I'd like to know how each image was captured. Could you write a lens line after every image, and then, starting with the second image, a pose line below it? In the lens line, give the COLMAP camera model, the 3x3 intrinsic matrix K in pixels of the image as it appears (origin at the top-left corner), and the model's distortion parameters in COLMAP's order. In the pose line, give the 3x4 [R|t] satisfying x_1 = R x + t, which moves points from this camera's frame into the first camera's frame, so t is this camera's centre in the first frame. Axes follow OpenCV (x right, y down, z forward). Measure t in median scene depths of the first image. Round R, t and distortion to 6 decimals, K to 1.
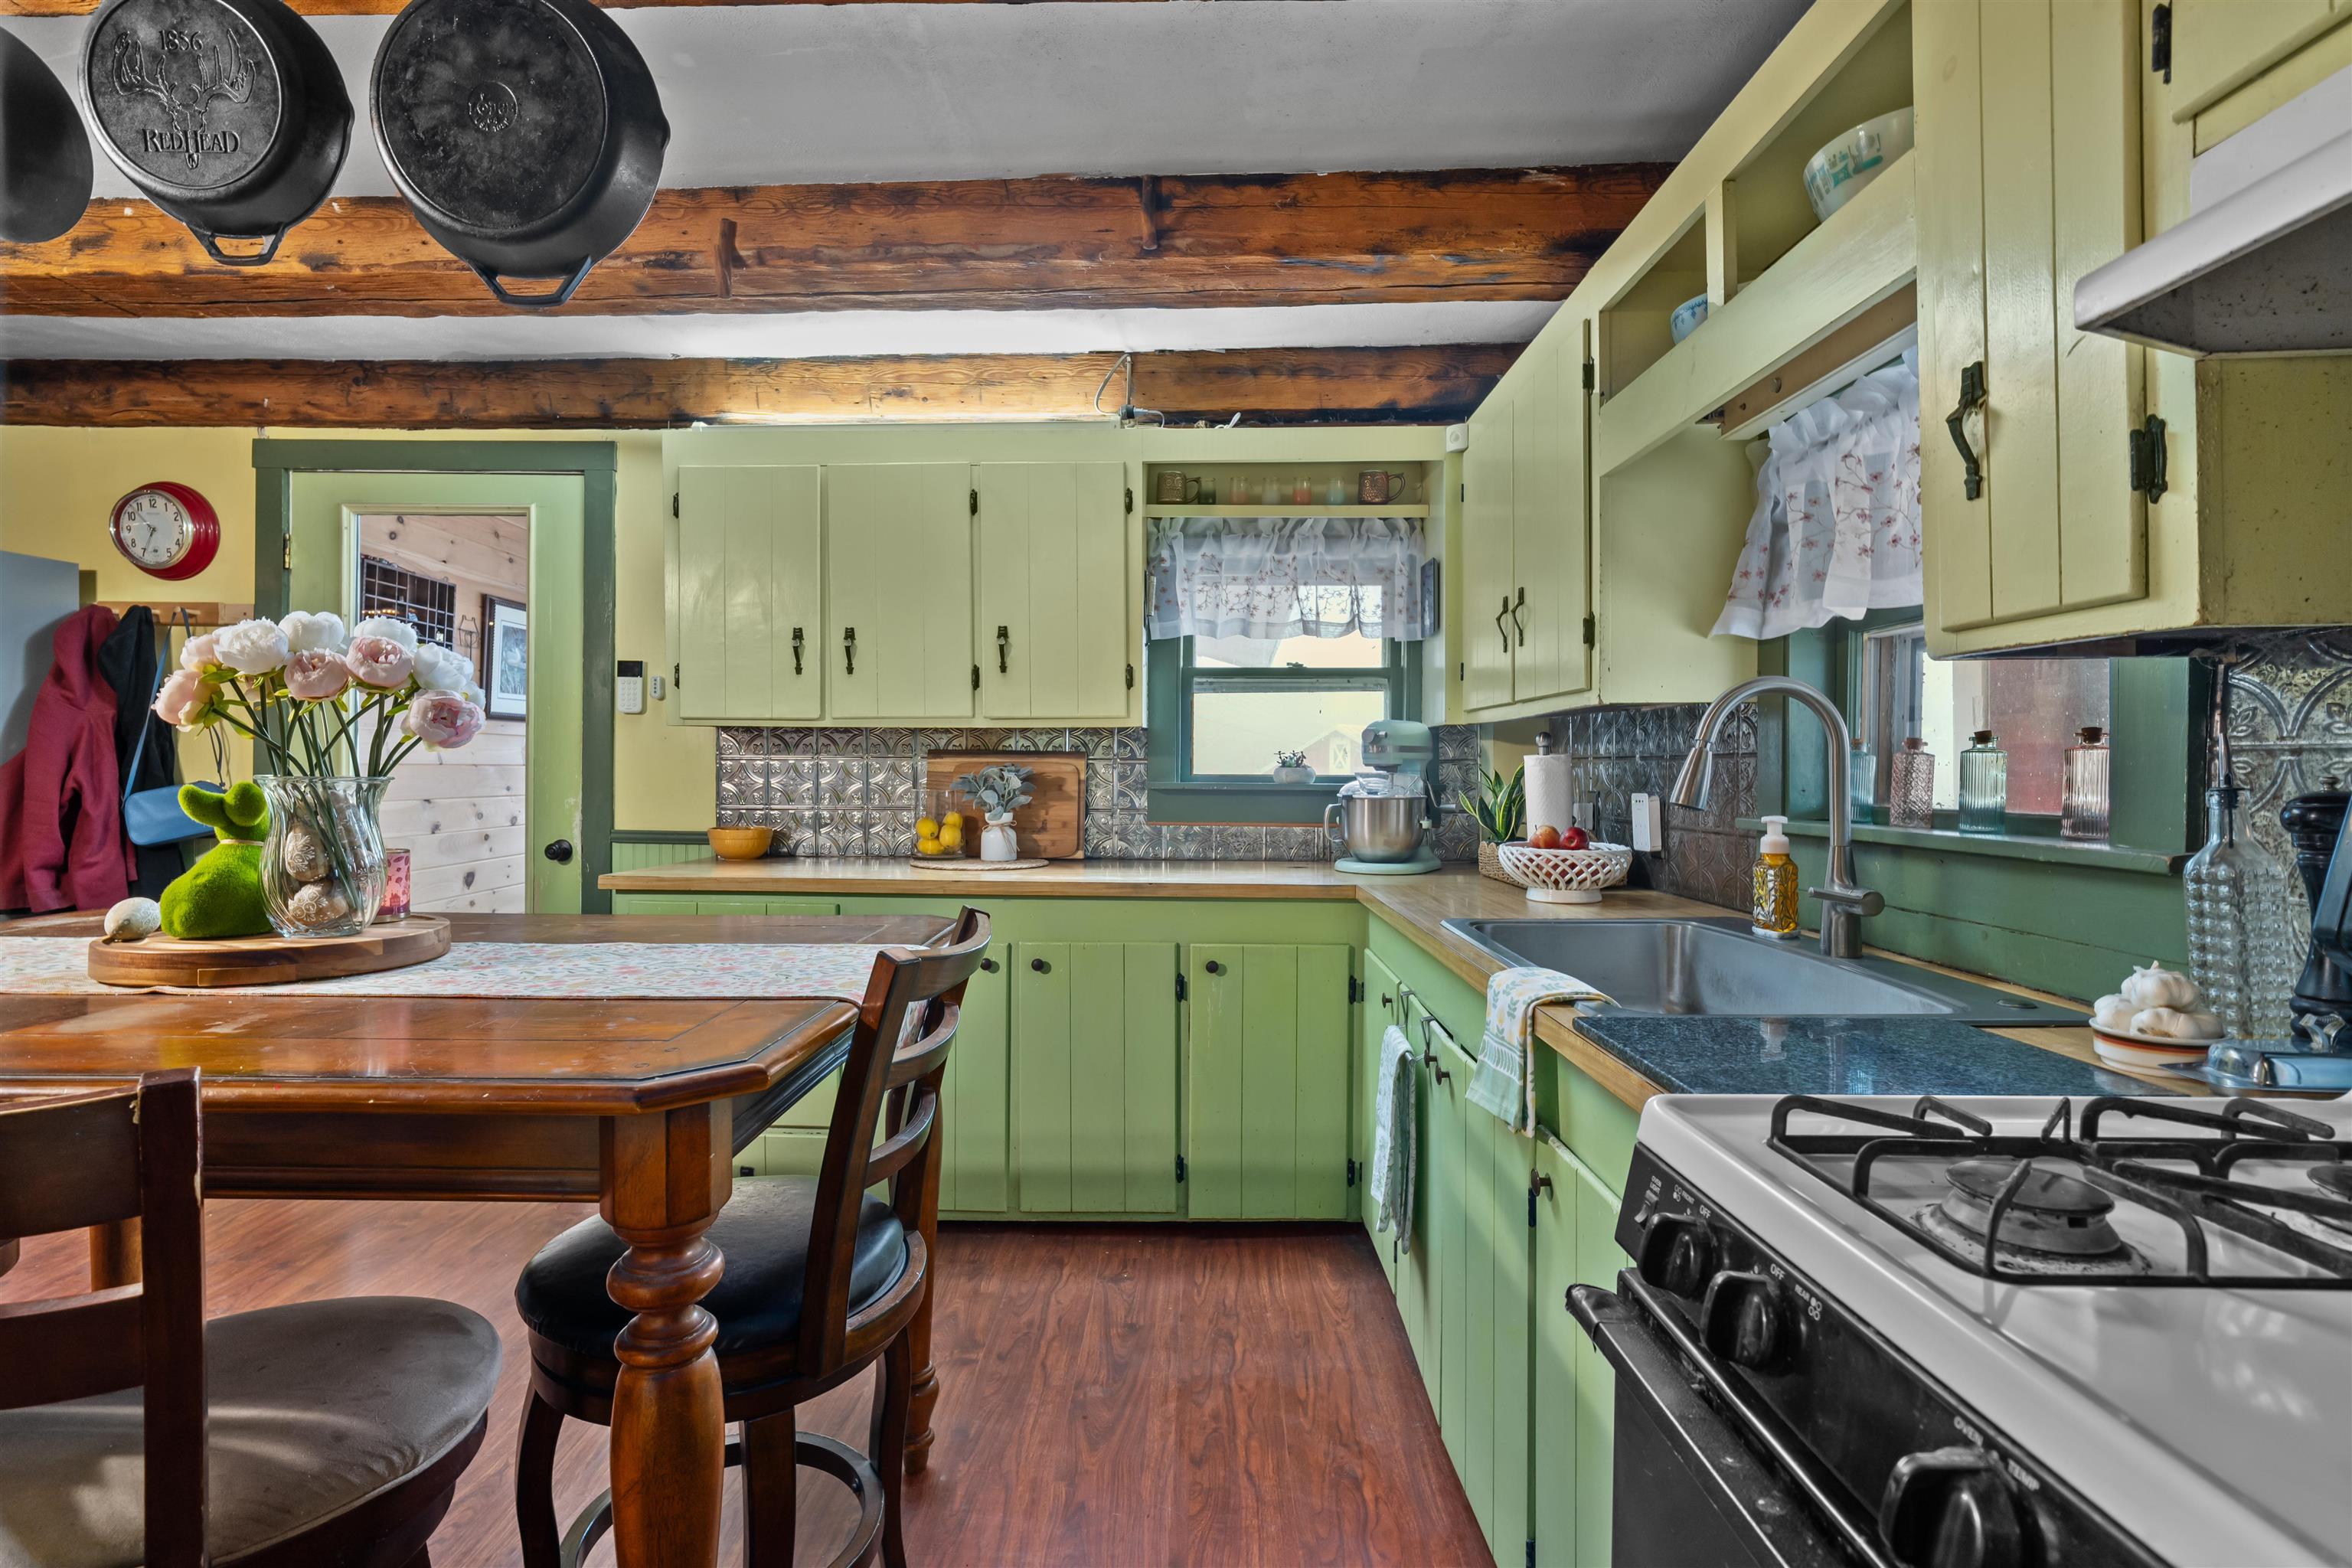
lens RADIAL K [[1124.6, 0, 1173.6], [0, 1124.6, 774.9], [0, 0, 1]] dist [-0.017137, 0.010159]
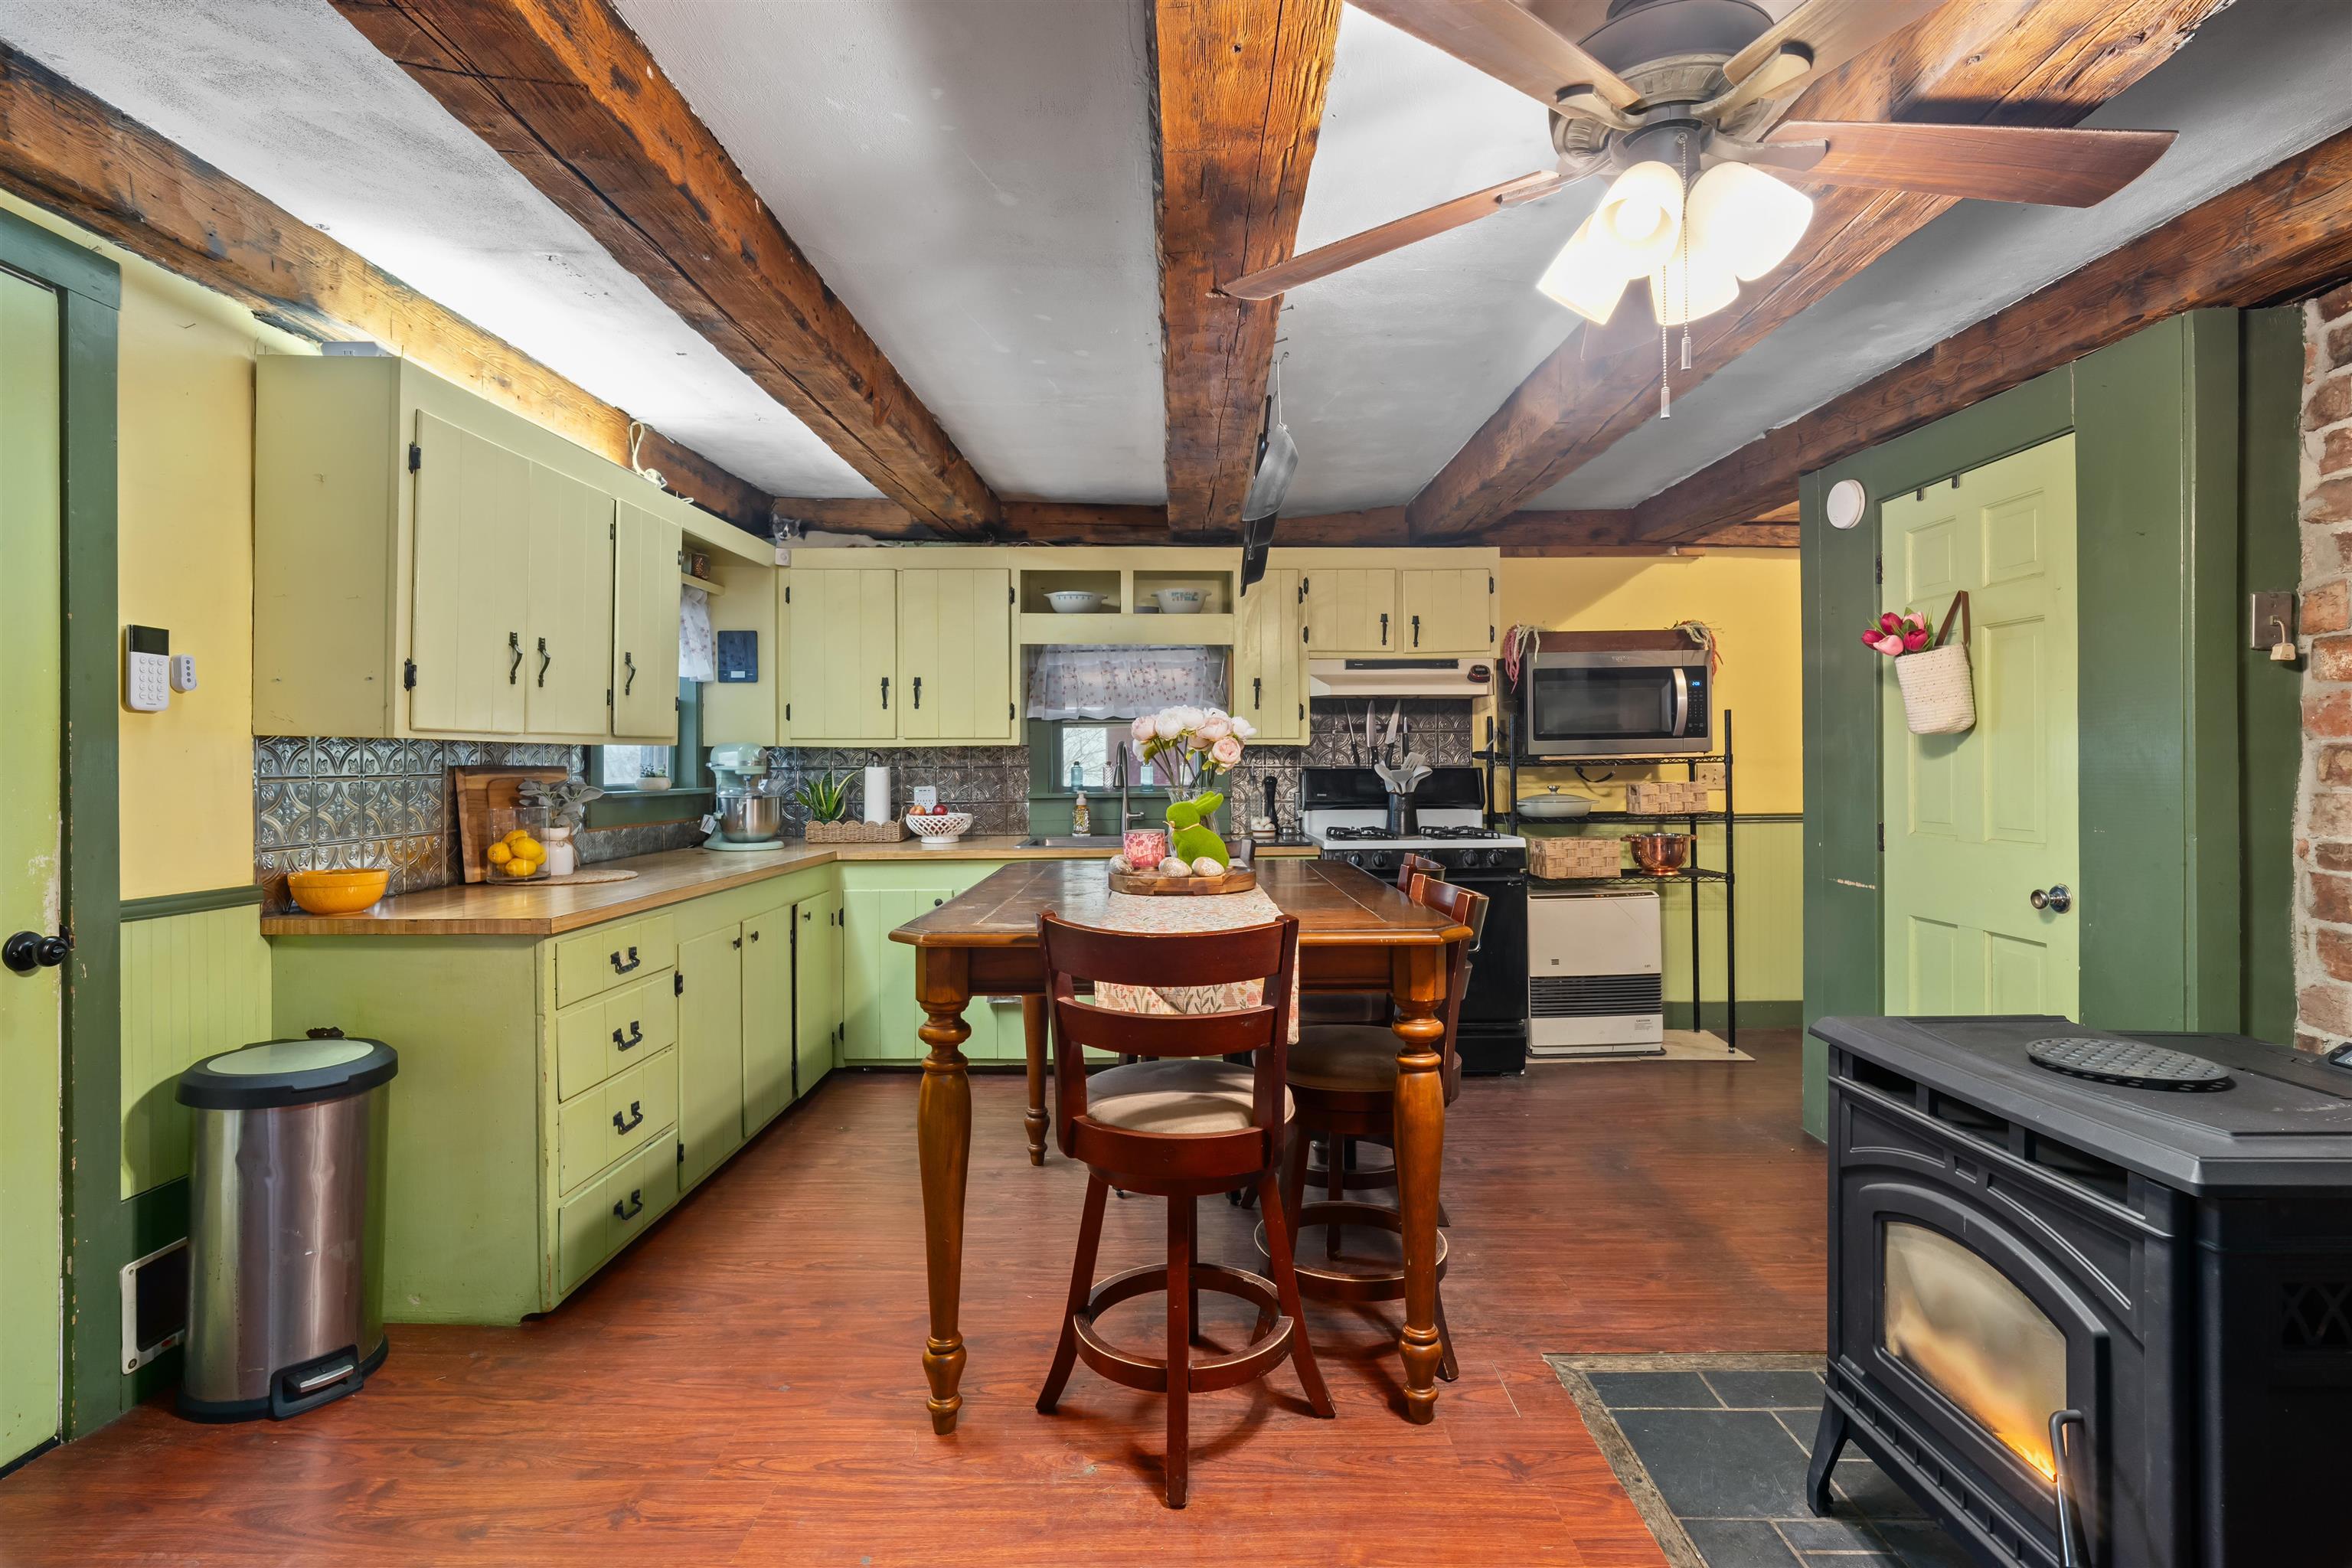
lens RADIAL K [[1181.6, 0, 1172.7], [0, 1181.6, 757.1], [0, 0, 1]] dist [0.000825, 0.000336]
pose [[-0.029549, -0.003052, 0.999559, -1.295474], [0.008994, 0.999954, 0.003319, -0.029516], [-0.999523, 0.009088, -0.029520, 0.499516]]
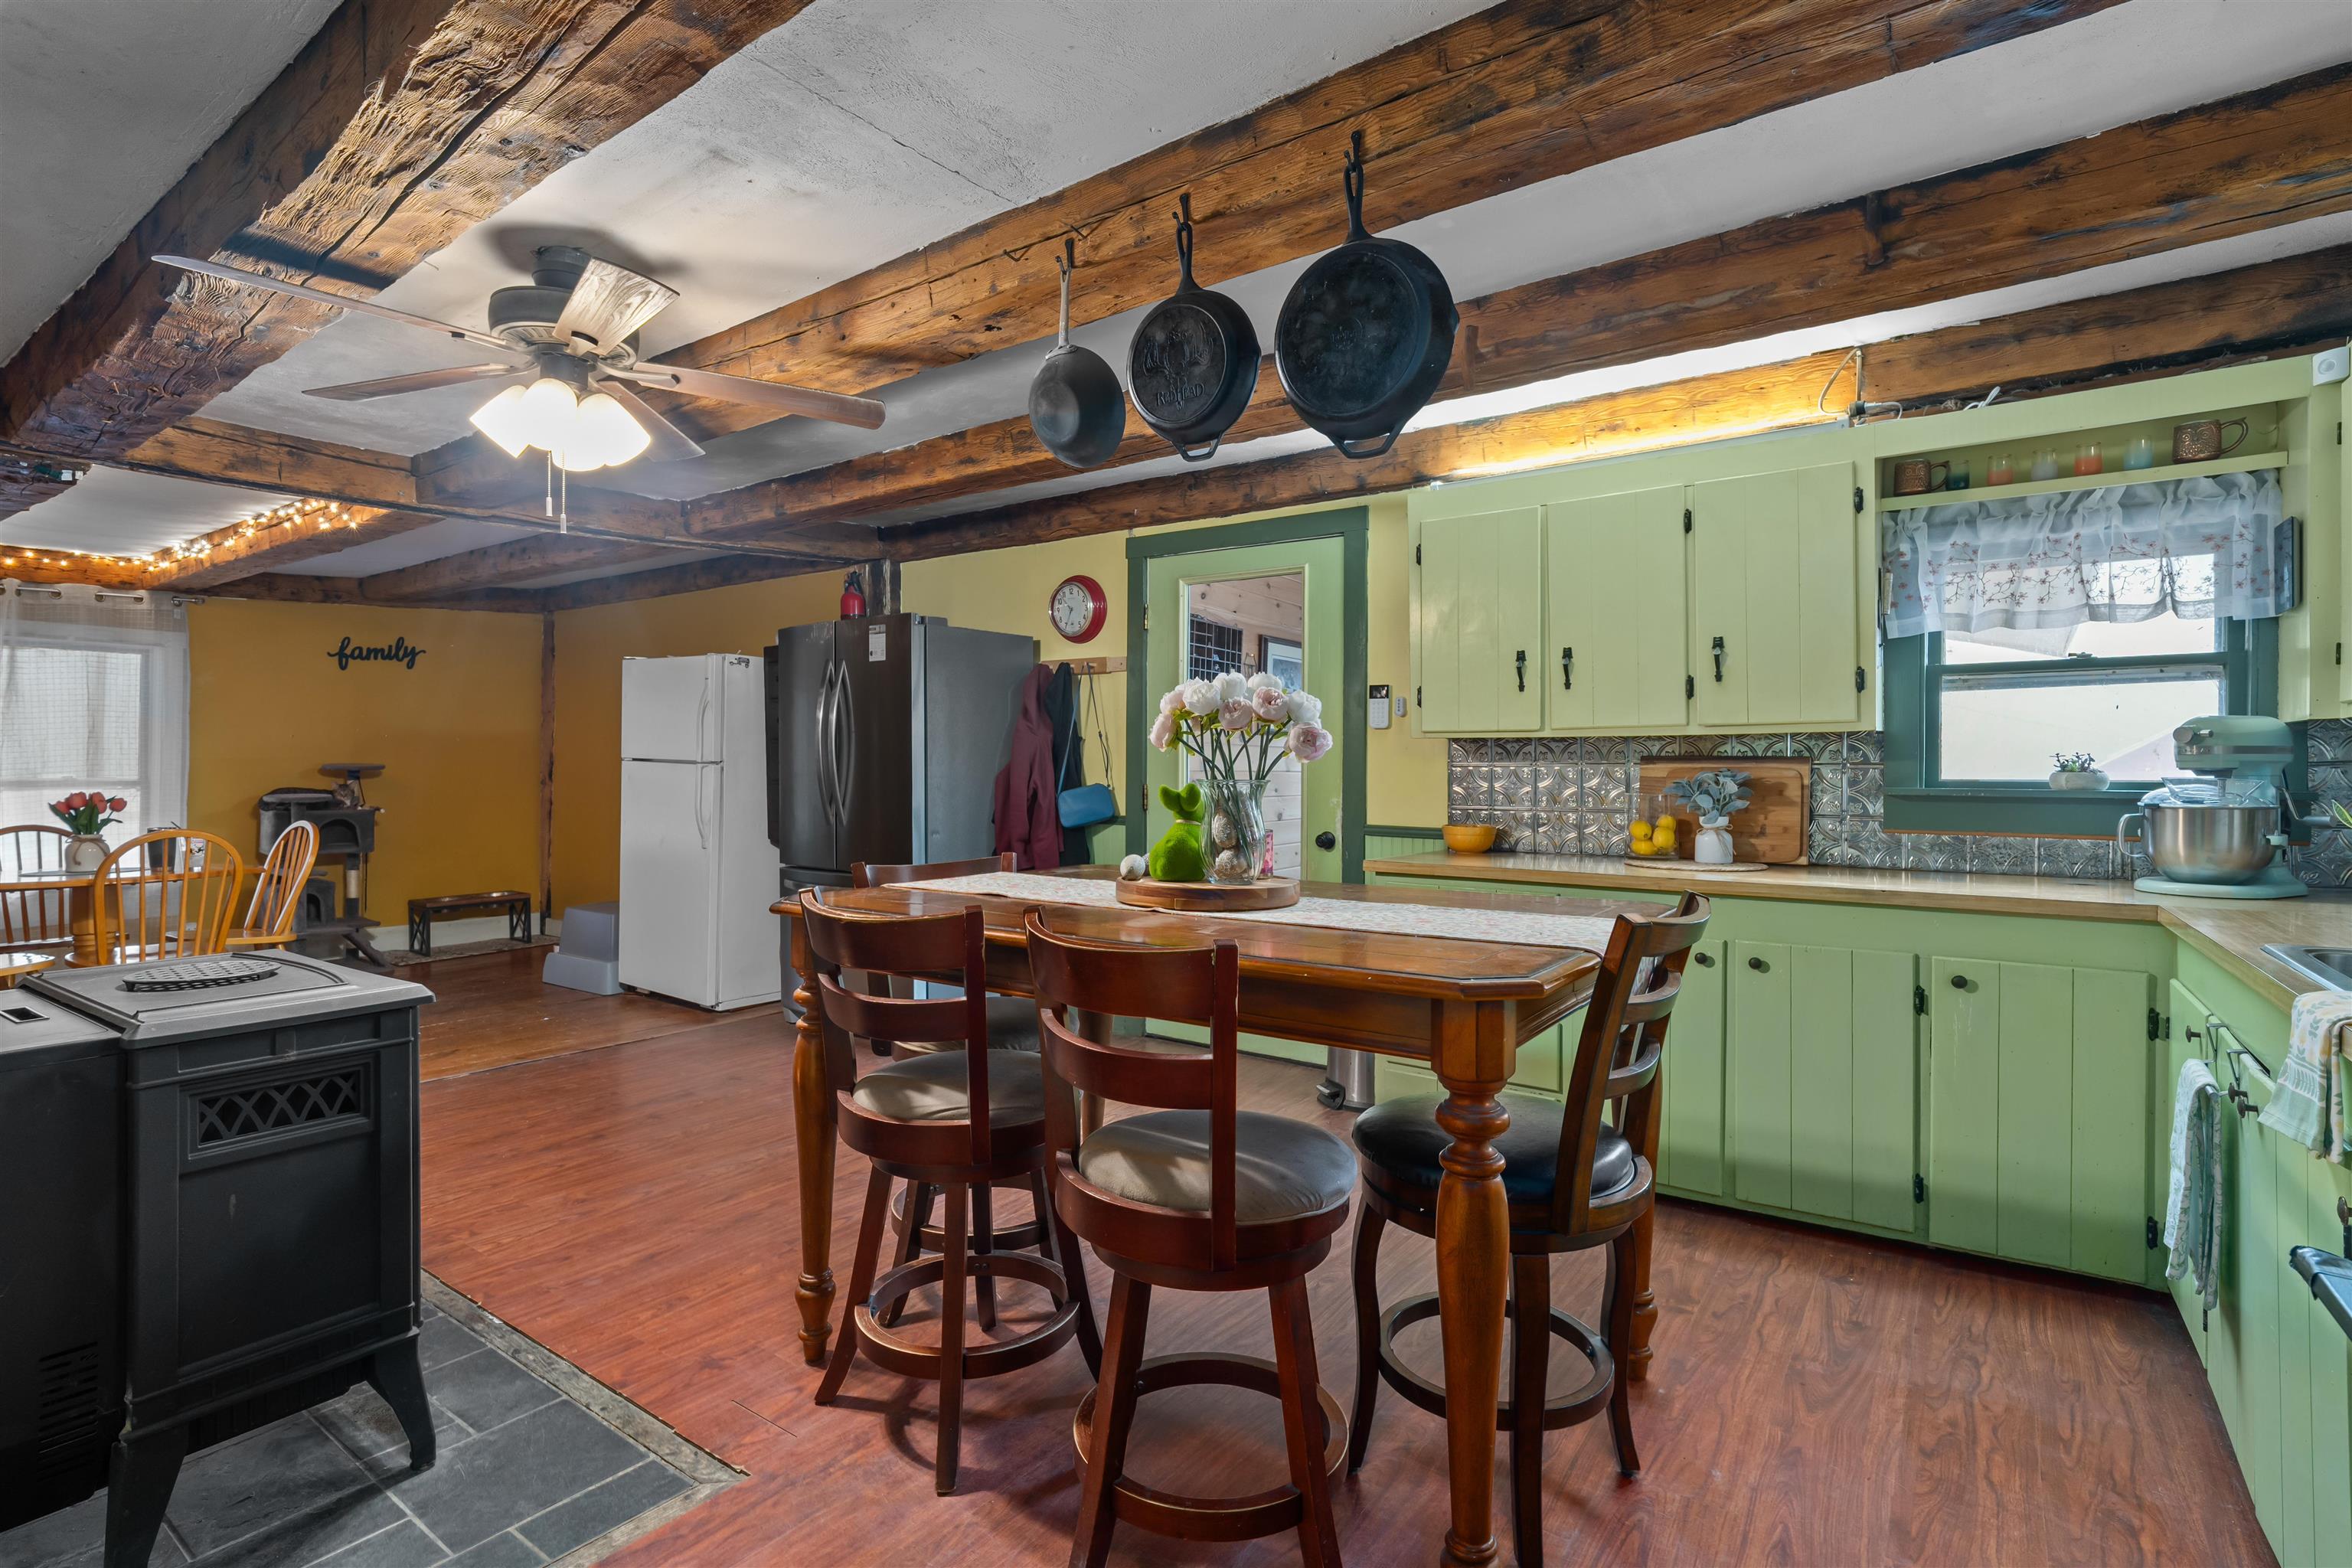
lens RADIAL K [[1124.6, 0, 1173.6], [0, 1124.6, 774.9], [0, 0, 1]] dist [-0.017137, 0.010159]
pose [[0.825020, -0.001226, -0.565103, 0.017960], [-0.001616, 0.999988, -0.004528, 0.000873], [0.565102, 0.004649, 0.825008, -0.137859]]
